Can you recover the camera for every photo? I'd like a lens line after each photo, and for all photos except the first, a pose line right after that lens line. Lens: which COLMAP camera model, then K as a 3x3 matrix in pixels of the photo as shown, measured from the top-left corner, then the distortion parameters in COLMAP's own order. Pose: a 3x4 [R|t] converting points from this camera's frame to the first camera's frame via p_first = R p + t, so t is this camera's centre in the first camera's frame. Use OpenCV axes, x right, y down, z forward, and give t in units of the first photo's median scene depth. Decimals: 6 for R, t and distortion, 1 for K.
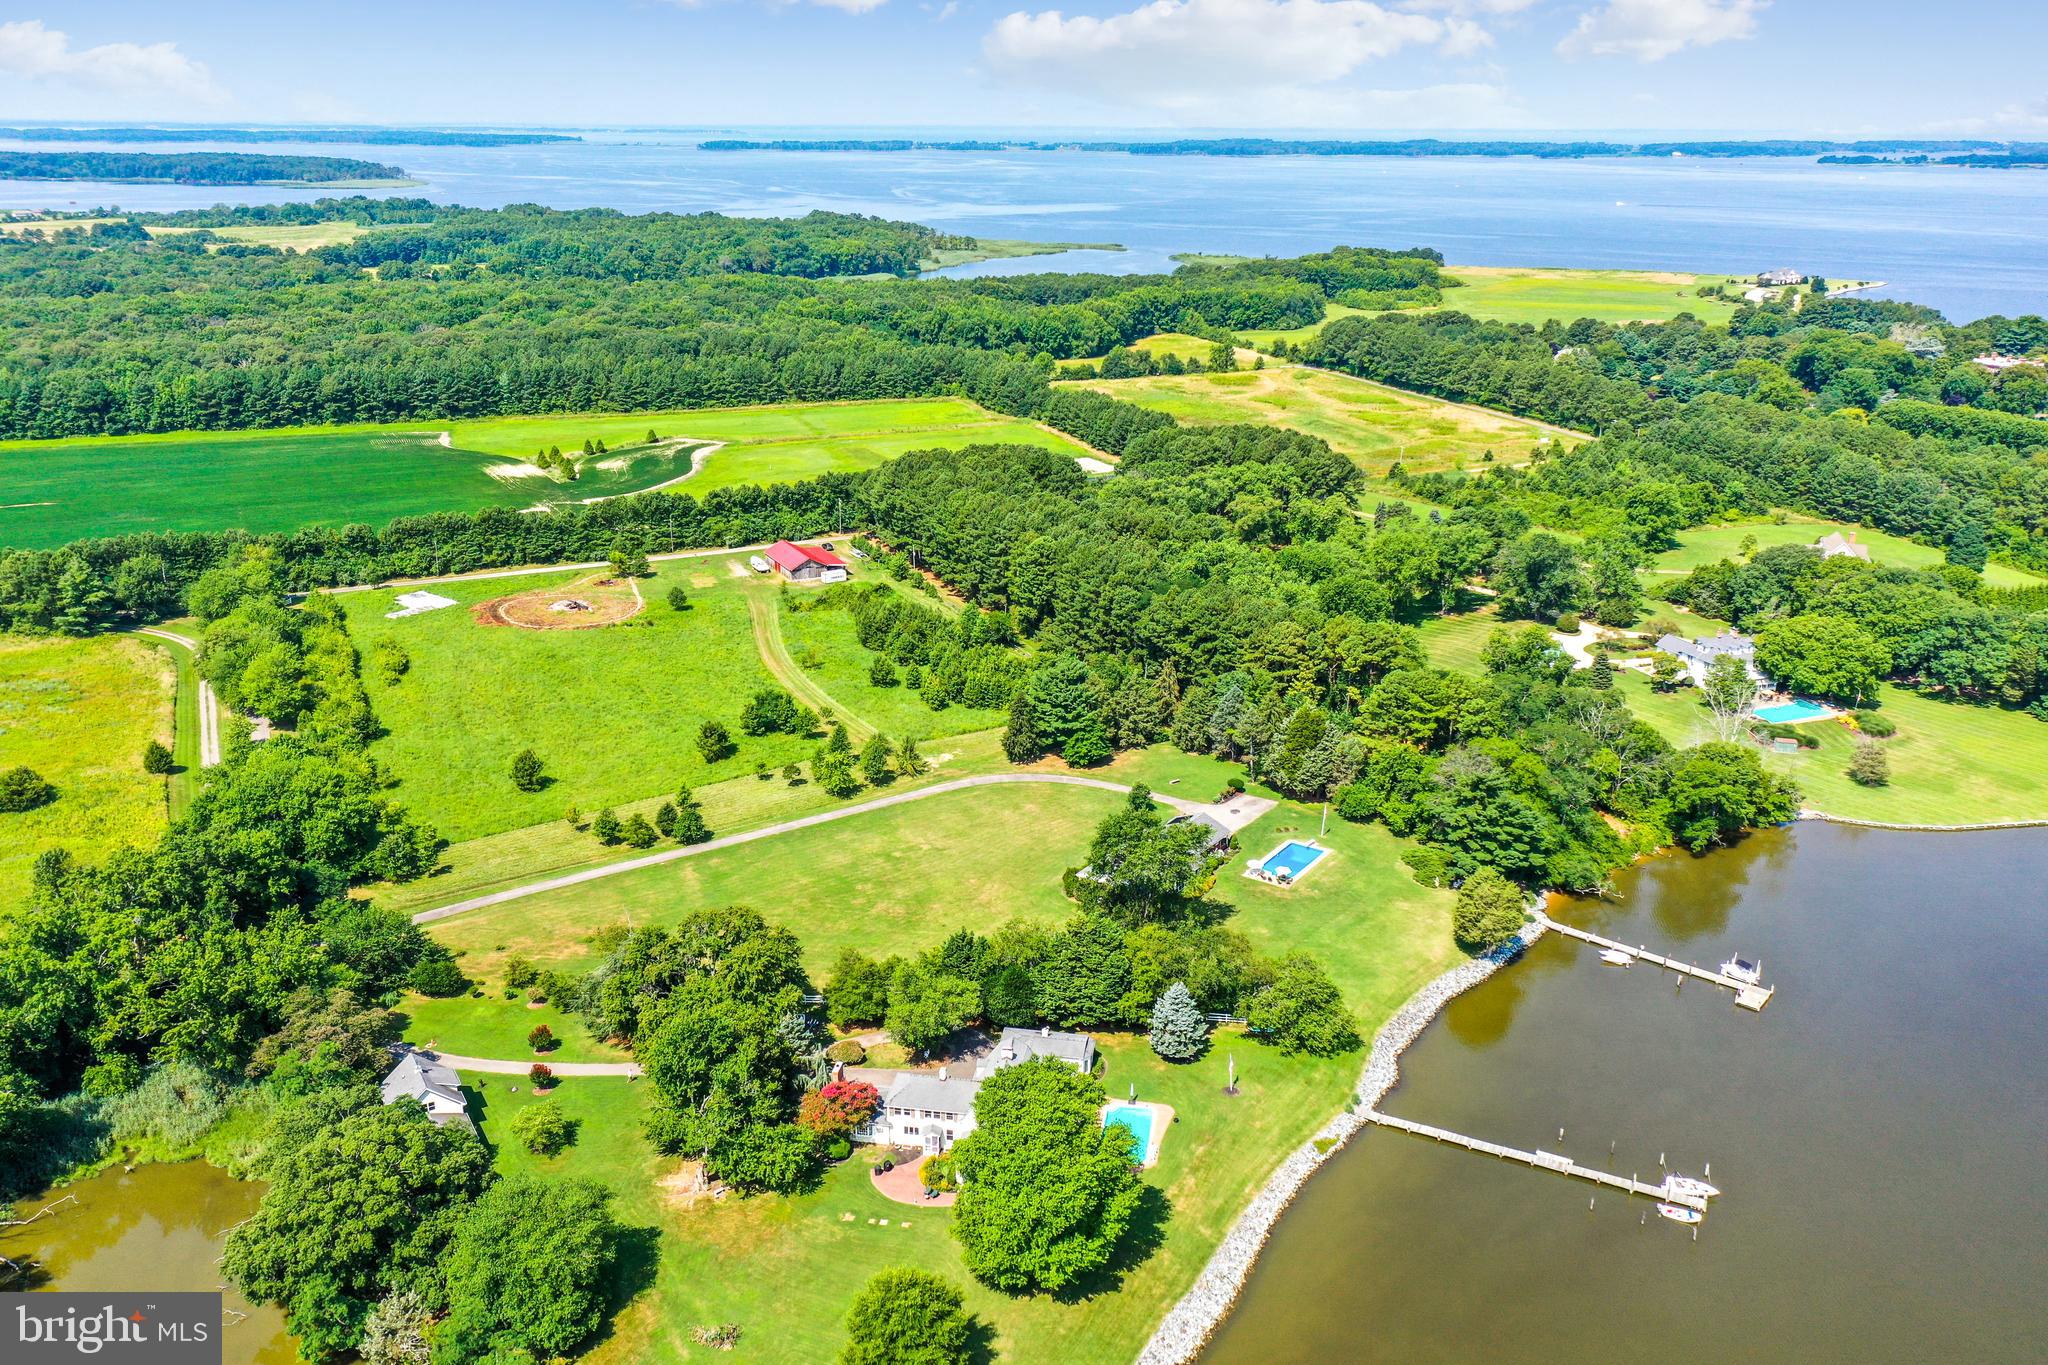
lens RADIAL K [[1644.7, 0, 1024.0], [0, 1644.7, 682.5], [0, 0, 1]] dist [0.002675, 0.012359]
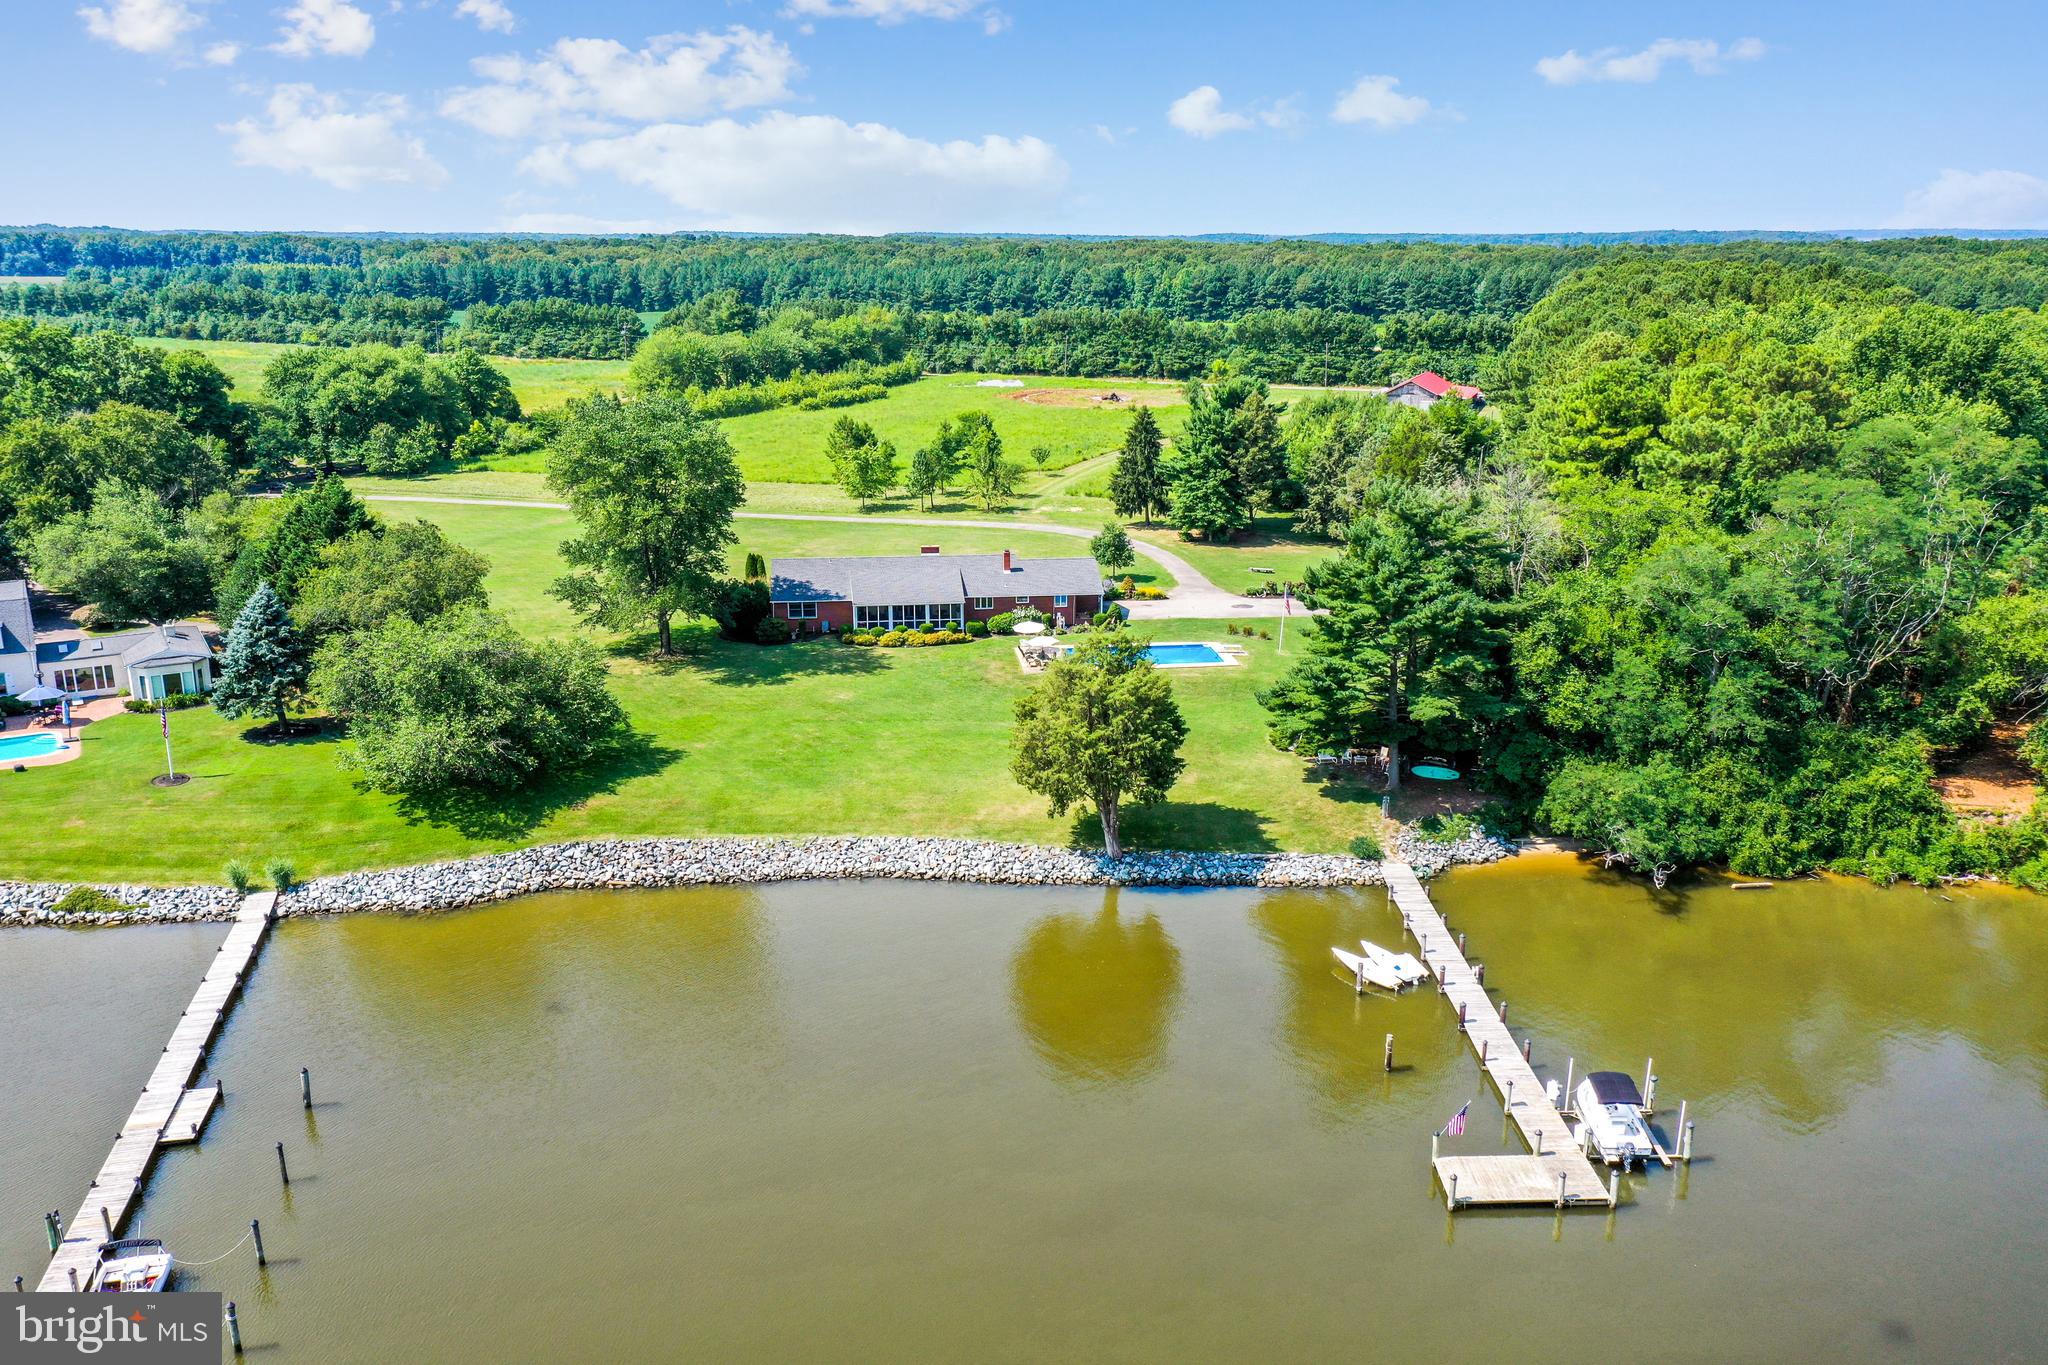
lens RADIAL K [[1614.4, 0, 1024.0], [0, 1614.4, 682.5], [0, 0, 1]] dist [0.000555, 0.011080]
pose [[0.649811, 0.191181, -0.735660, 0.307593], [-0.235885, 0.970788, 0.043927, 0.063652], [0.722567, 0.144987, 0.675925, 0.397351]]
